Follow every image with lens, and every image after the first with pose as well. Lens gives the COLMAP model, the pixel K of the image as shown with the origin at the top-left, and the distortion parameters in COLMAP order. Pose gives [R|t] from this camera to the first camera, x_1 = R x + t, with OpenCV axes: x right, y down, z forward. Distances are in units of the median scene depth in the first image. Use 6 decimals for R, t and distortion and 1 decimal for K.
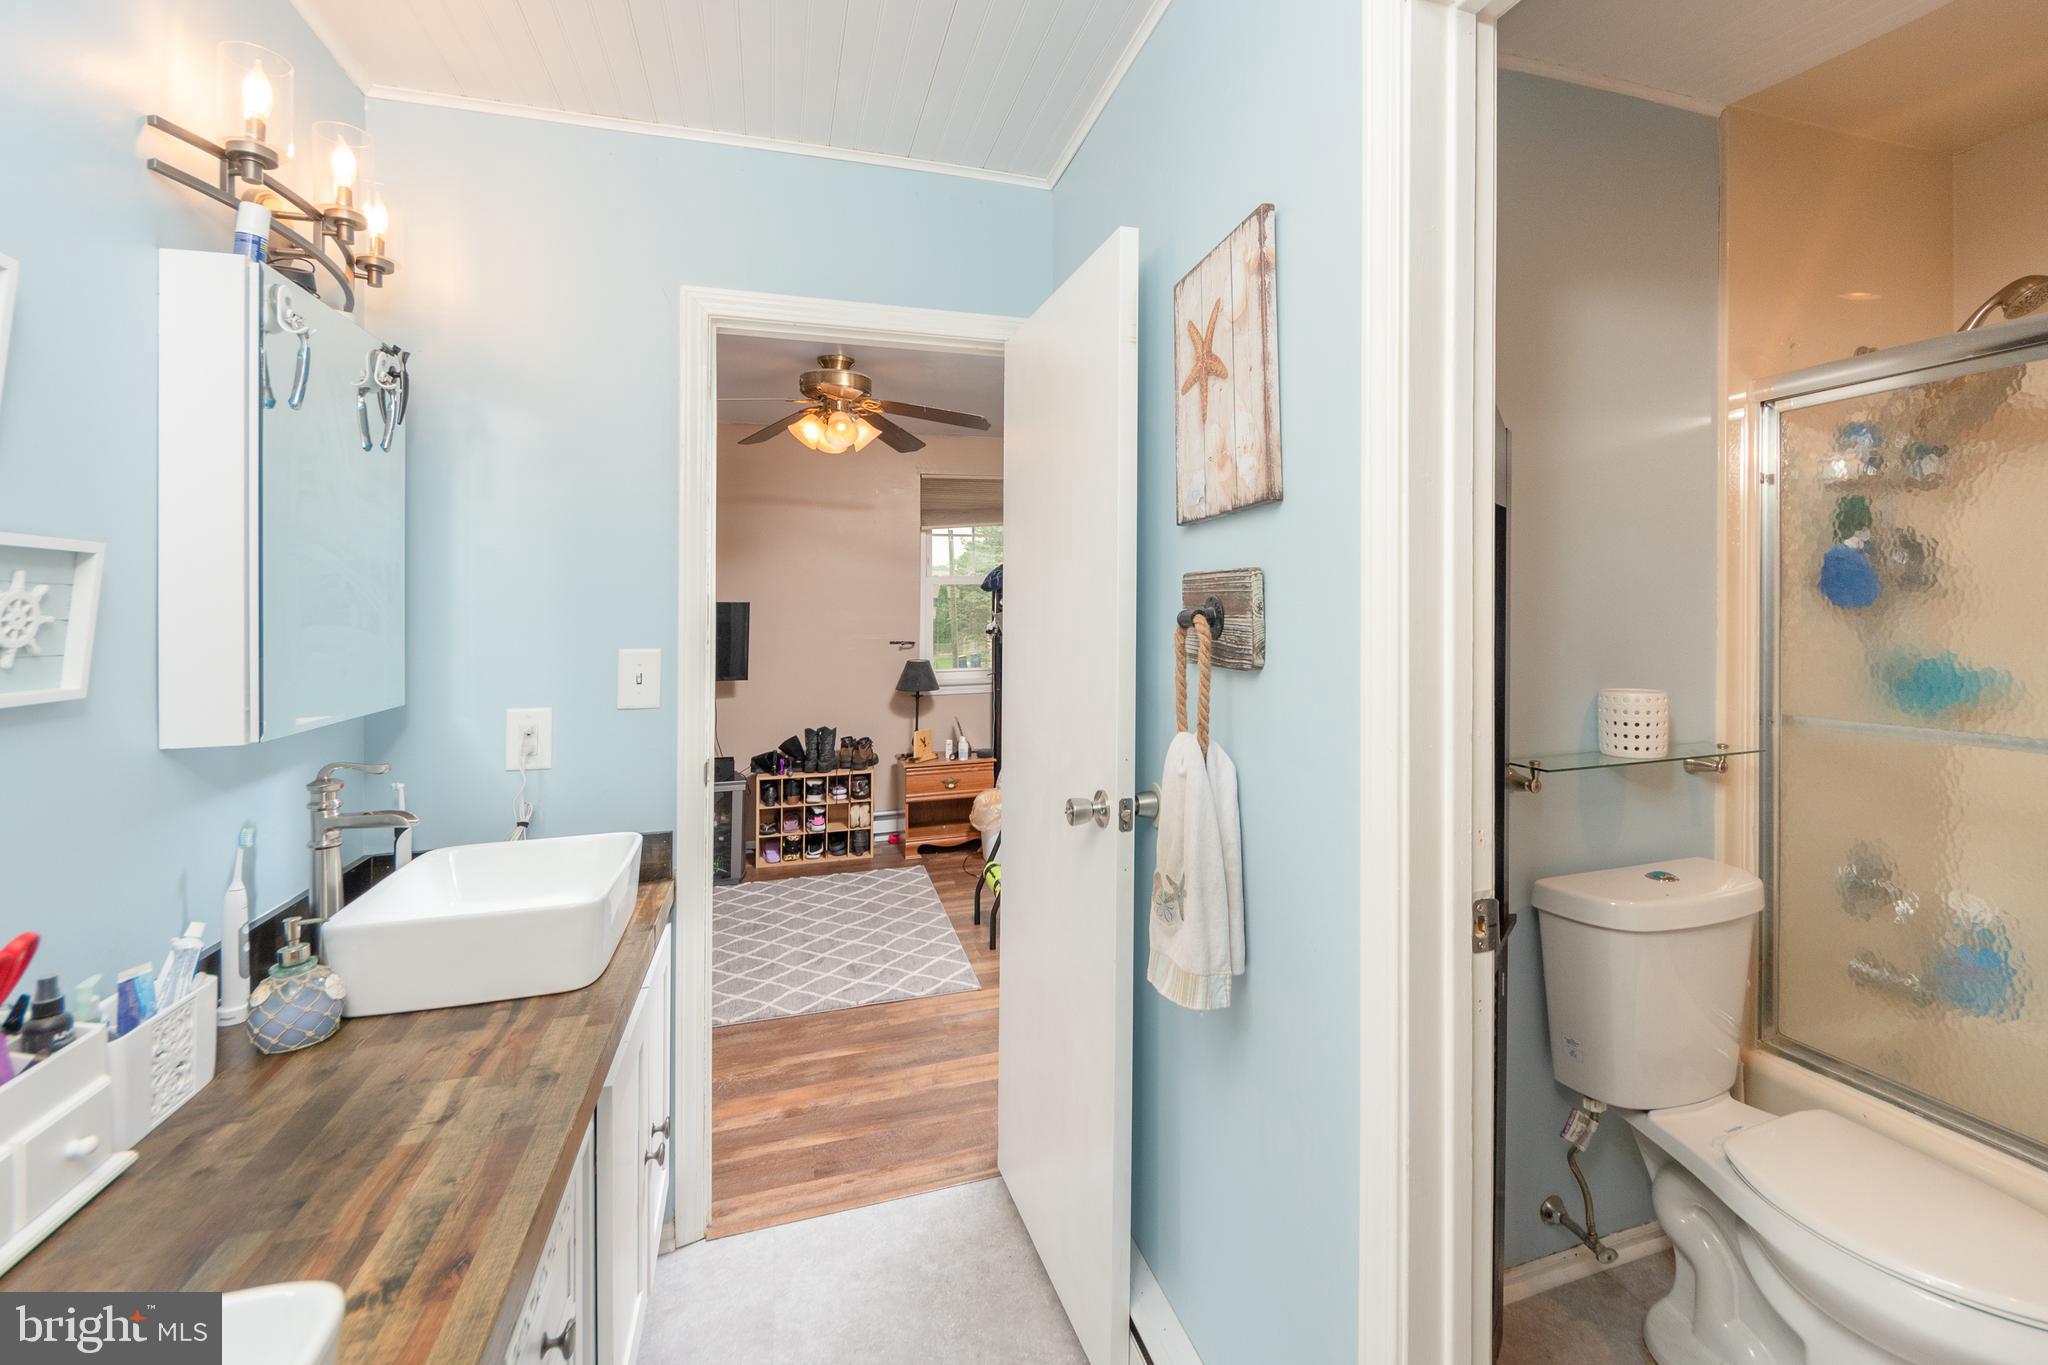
lens RADIAL K [[889.4, 0, 1083.8], [0, 889.4, 608.8], [0, 0, 1]] dist [0.002284, 0.000259]
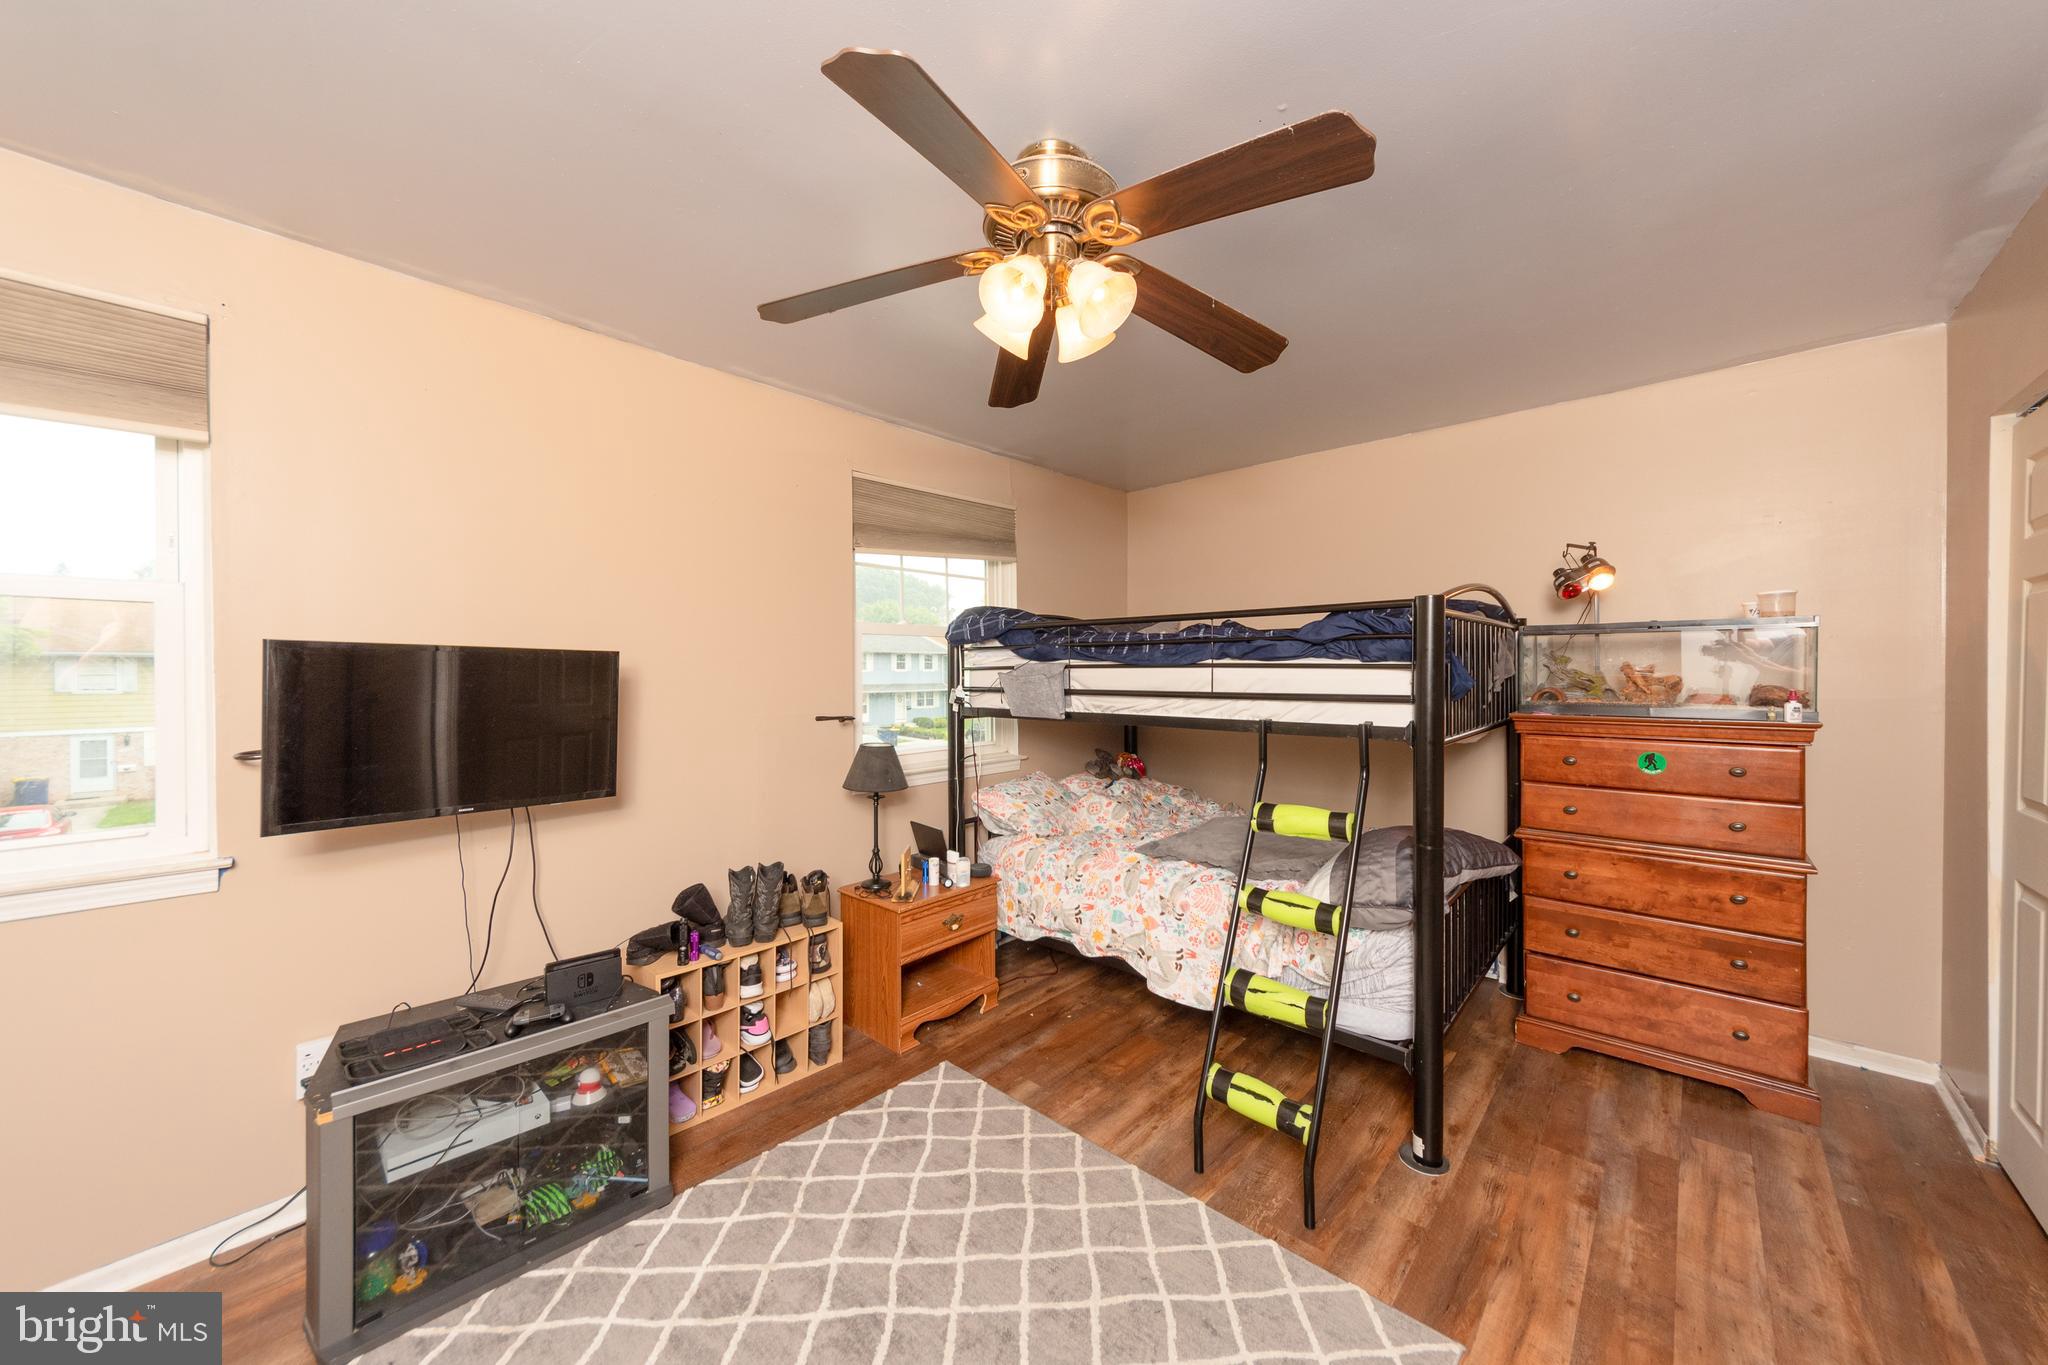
lens RADIAL K [[736.8, 0, 1027.8], [0, 736.8, 673.5], [0, 0, 1]] dist [-0.012397, -0.000097]
pose [[0.874309, -0.007014, 0.485320, -0.390347], [0.003803, 0.999964, 0.007600, 0.000235], [-0.485355, -0.004799, 0.874304, 0.503140]]
